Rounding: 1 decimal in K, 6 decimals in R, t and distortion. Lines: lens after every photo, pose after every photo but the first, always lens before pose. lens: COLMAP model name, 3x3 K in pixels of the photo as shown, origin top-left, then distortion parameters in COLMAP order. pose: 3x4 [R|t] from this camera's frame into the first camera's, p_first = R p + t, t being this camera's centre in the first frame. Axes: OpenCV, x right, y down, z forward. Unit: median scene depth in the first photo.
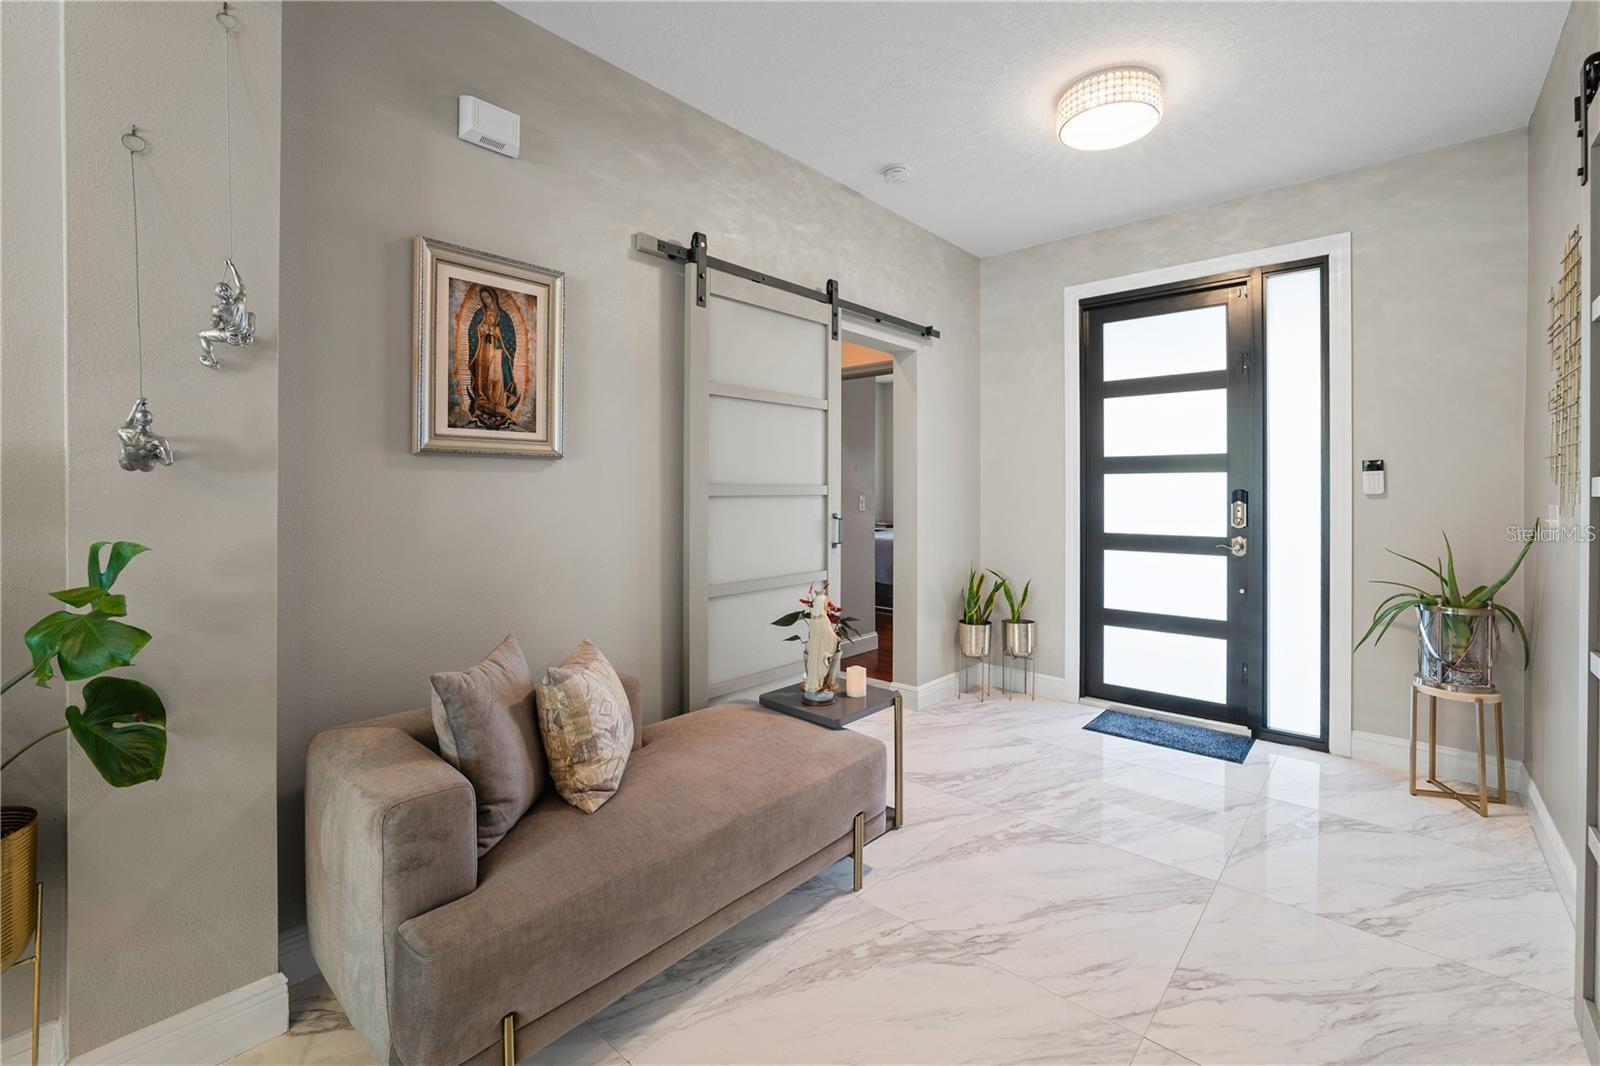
lens RADIAL K [[671.8, 0, 811.2], [0, 671.8, 489.7], [0, 0, 1]] dist [-0.027787, 0.002319]
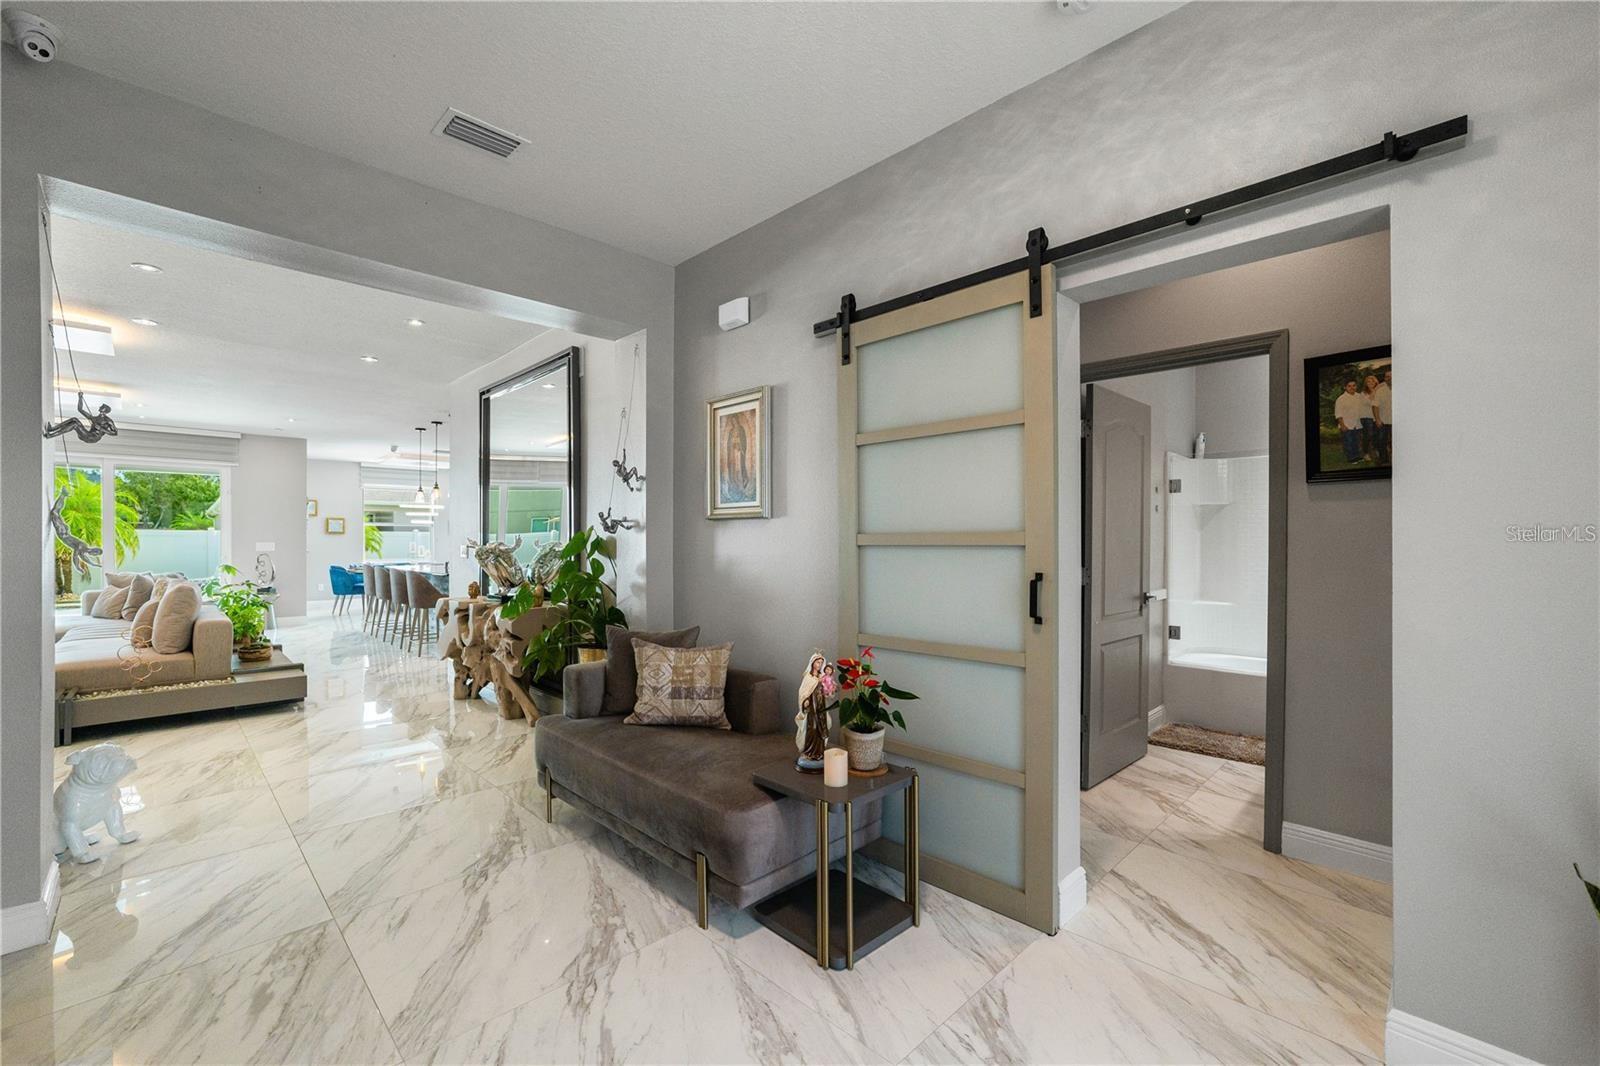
lens RADIAL K [[671.8, 0, 810.6], [0, 671.8, 543.6], [0, 0, 1]] dist [-0.027787, 0.002319]
pose [[-0.054375, -0.003066, -0.998516, 1.127583], [-0.002254, 0.999993, -0.002948, 0.014589], [0.998518, 0.002090, -0.054381, 1.268747]]
